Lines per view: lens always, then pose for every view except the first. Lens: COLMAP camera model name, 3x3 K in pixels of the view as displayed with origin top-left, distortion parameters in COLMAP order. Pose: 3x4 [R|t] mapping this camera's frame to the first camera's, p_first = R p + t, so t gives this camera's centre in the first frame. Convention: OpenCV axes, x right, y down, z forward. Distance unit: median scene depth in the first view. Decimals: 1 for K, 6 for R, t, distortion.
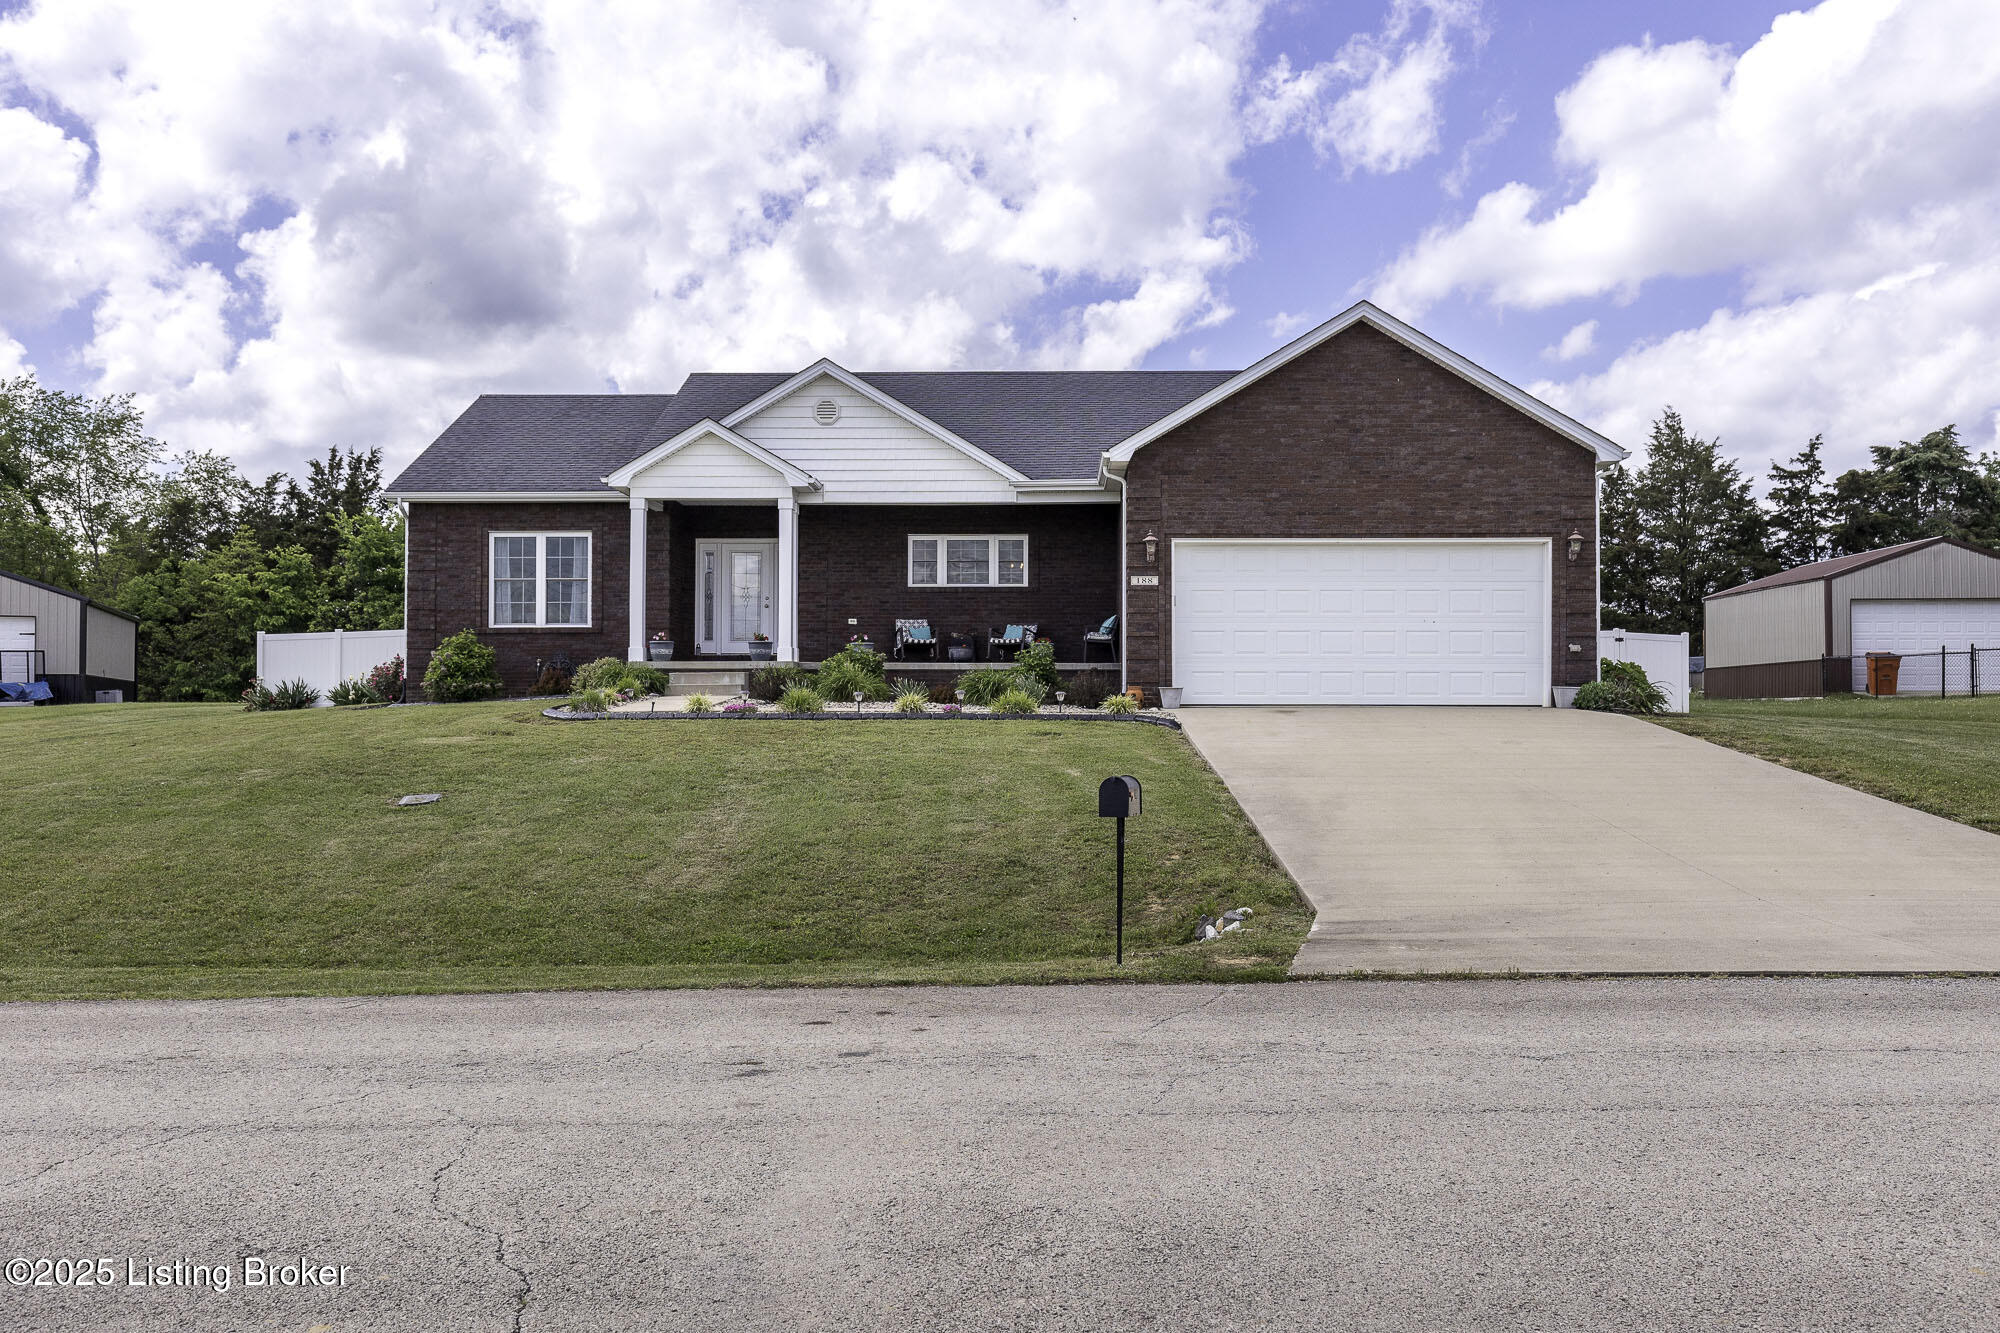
lens RADIAL K [[1766.4, 0, 1001.9], [0, 1766.4, 698.6], [0, 0, 1]] dist [-0.001822, -0.007967]
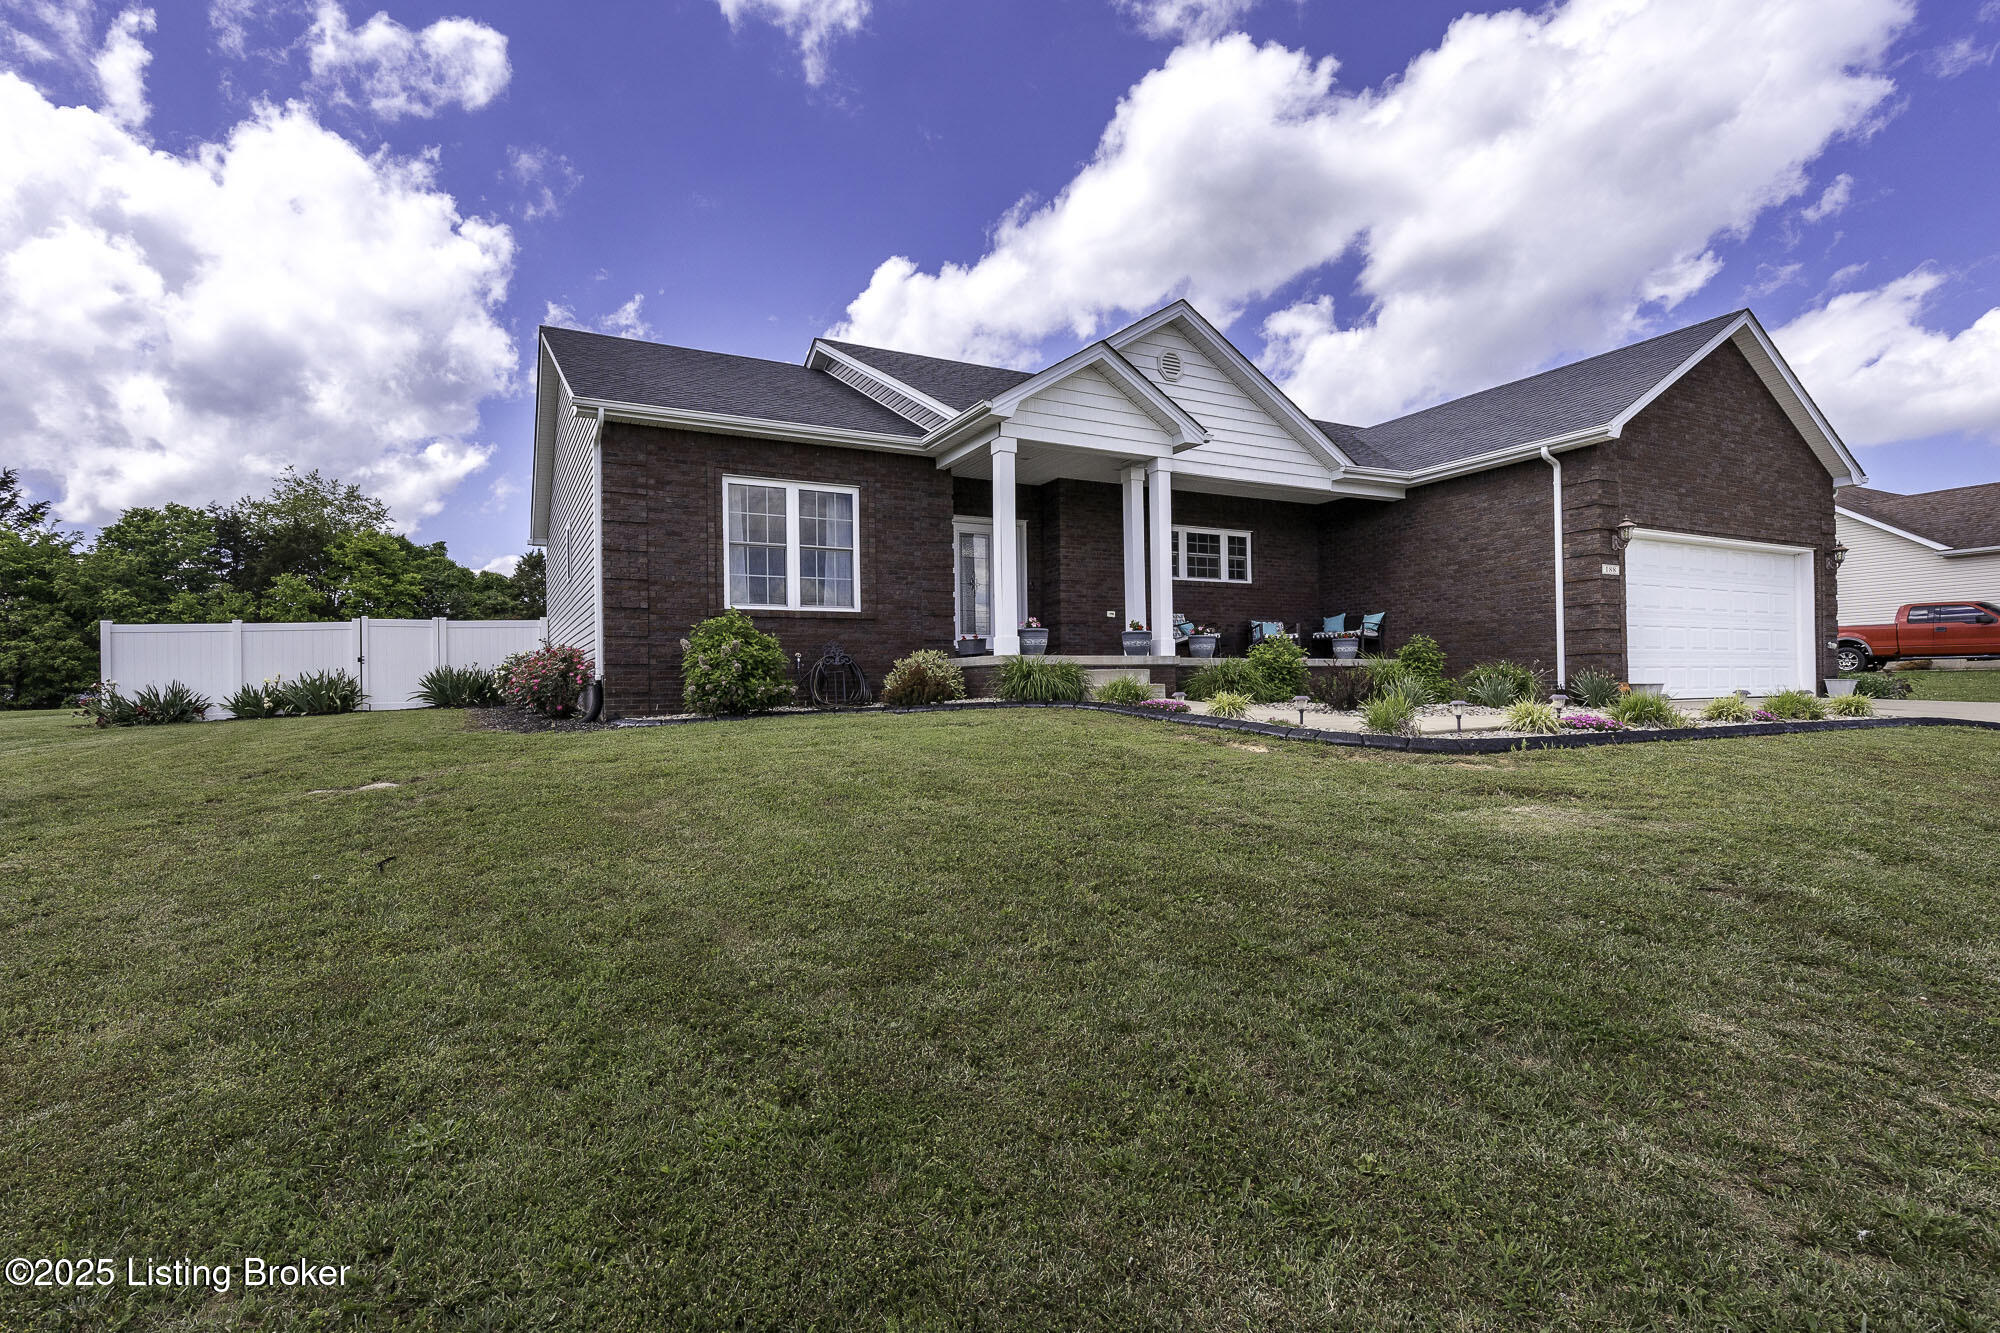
lens RADIAL K [[931.9, 0, 973.8], [0, 931.9, 680.7], [0, 0, 1]] dist [0.003284, 0.000055]
pose [[0.875518, -0.008262, 0.483115, -0.411428], [0.010909, 0.999937, -0.002671, -0.009171], [-0.483063, 0.007609, 0.875553, 0.661650]]
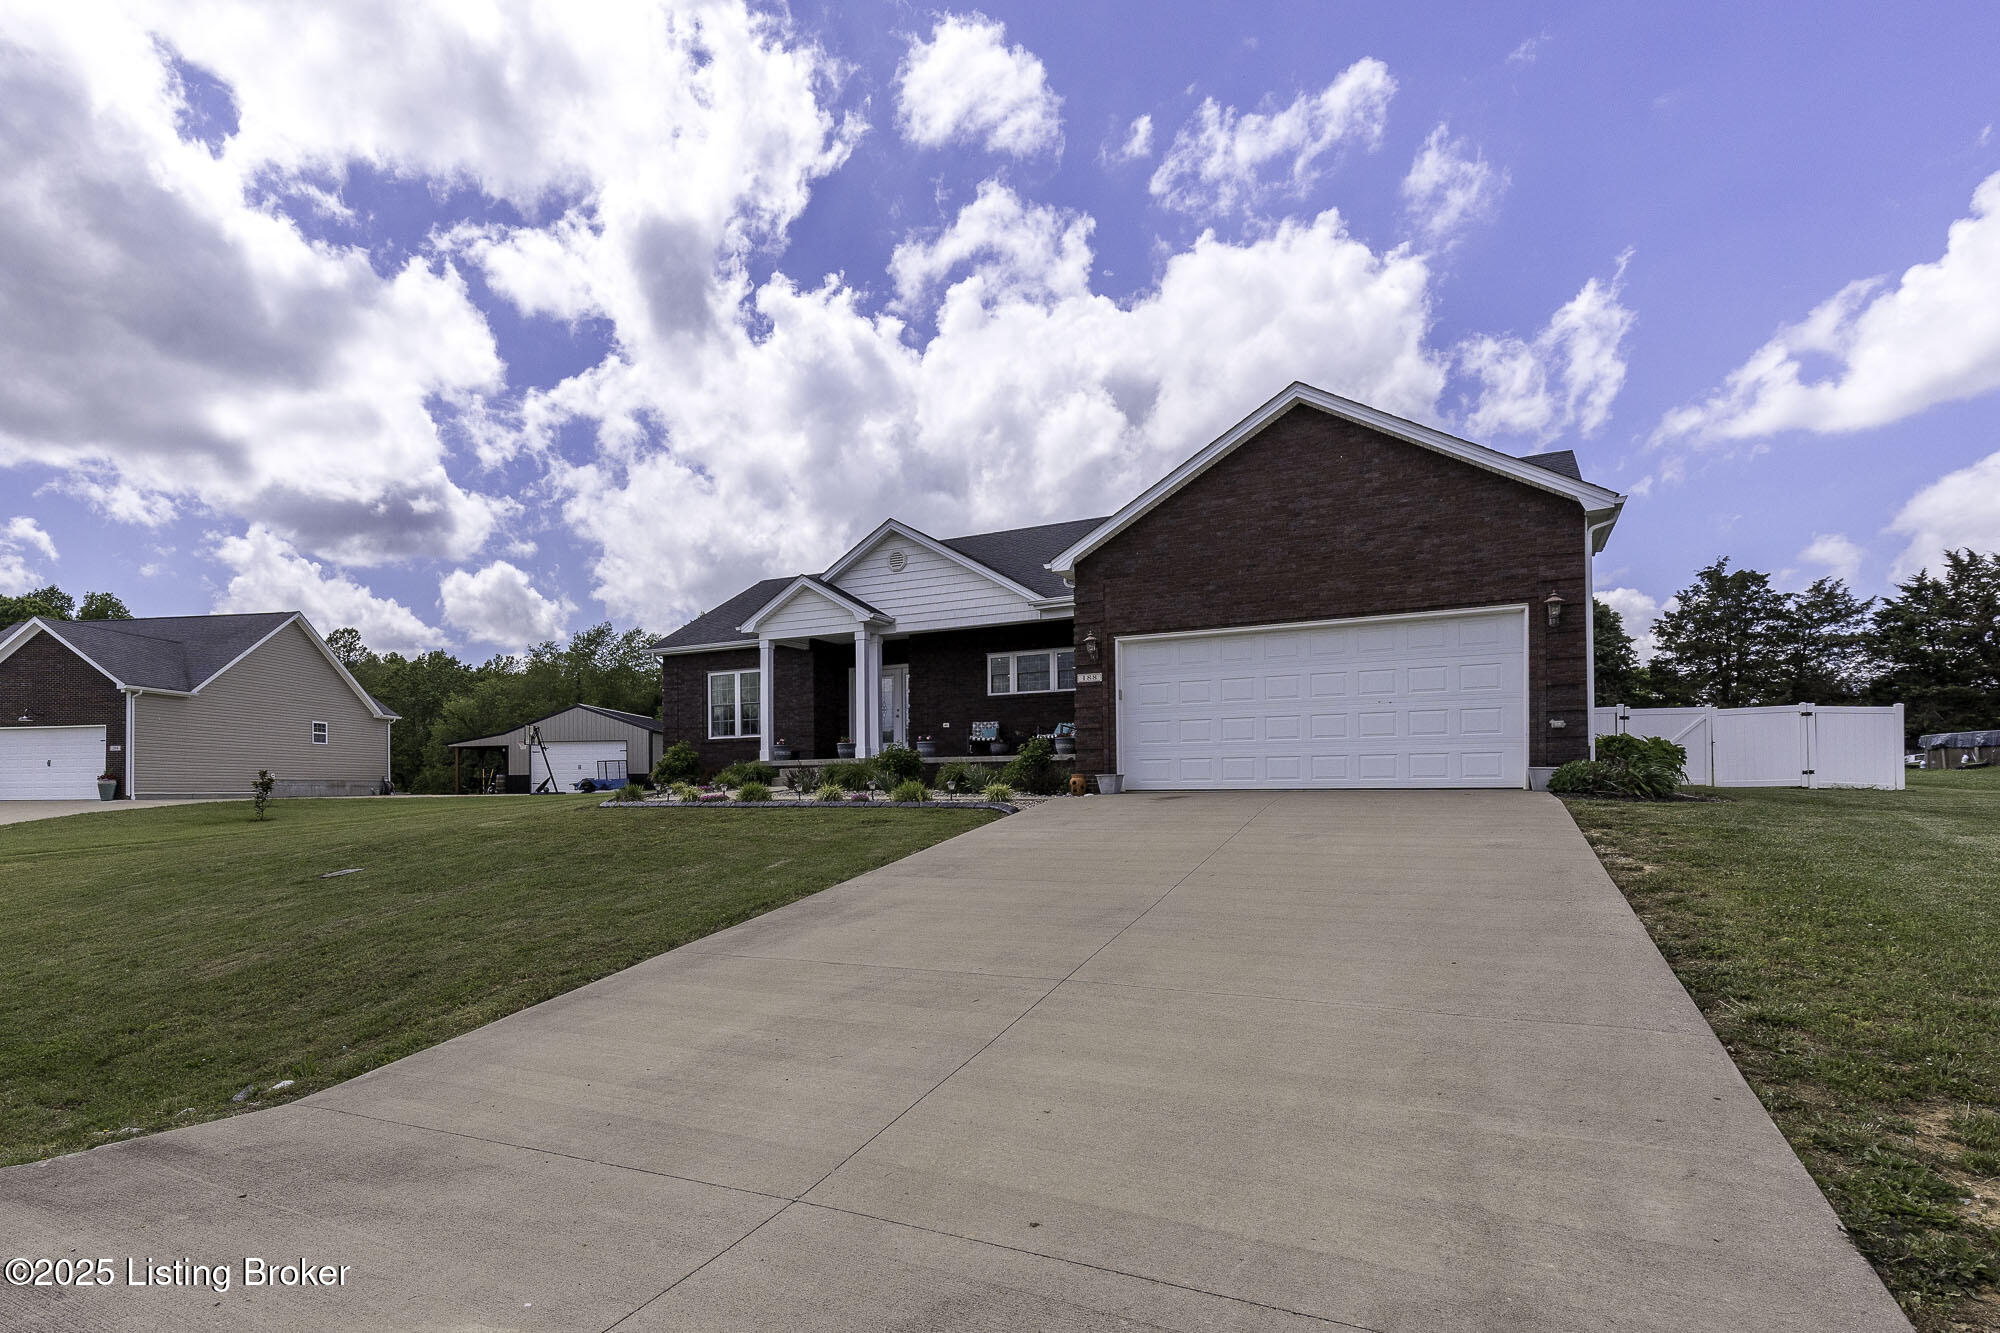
lens RADIAL K [[1073.7, 0, 843.5], [0, 1073.7, 784.7], [0, 0, 1]] dist [0.004091, 0.000843]
pose [[0.874190, -0.011681, -0.485443, 0.244327], [0.014323, 0.999896, 0.001733, -0.003437], [0.485372, -0.008468, 0.874267, 0.310511]]
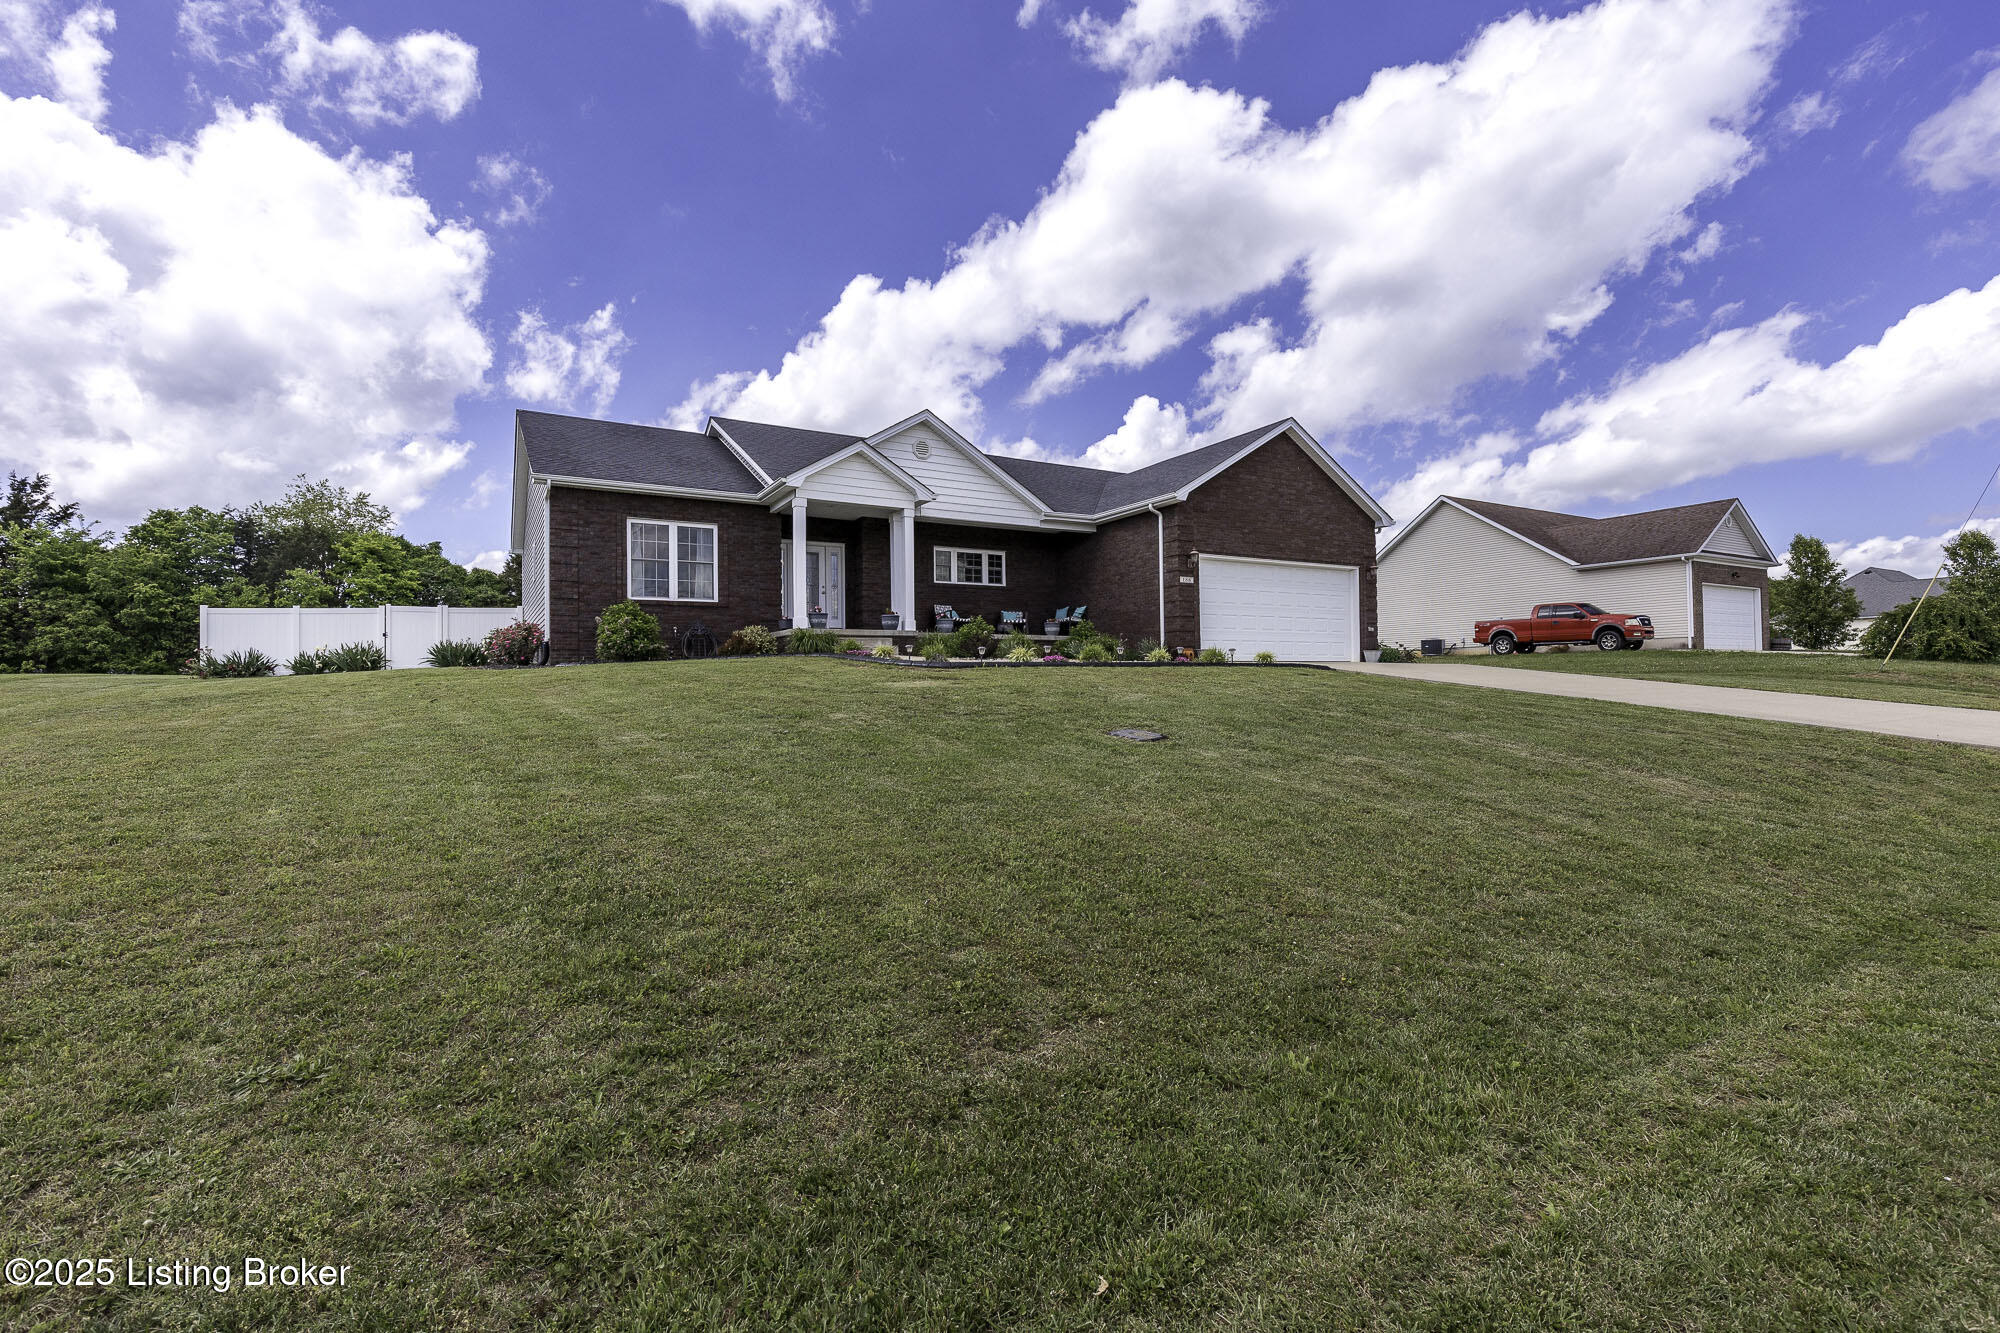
lens RADIAL K [[895.9, 0, 1004.6], [0, 895.9, 692.3], [0, 0, 1]] dist [0.003329, 0.000178]
pose [[0.843949, -0.016411, 0.536172, -0.427730], [0.009147, 0.999827, 0.016205, 0.015353], [-0.536346, -0.008772, 0.843953, 0.386296]]
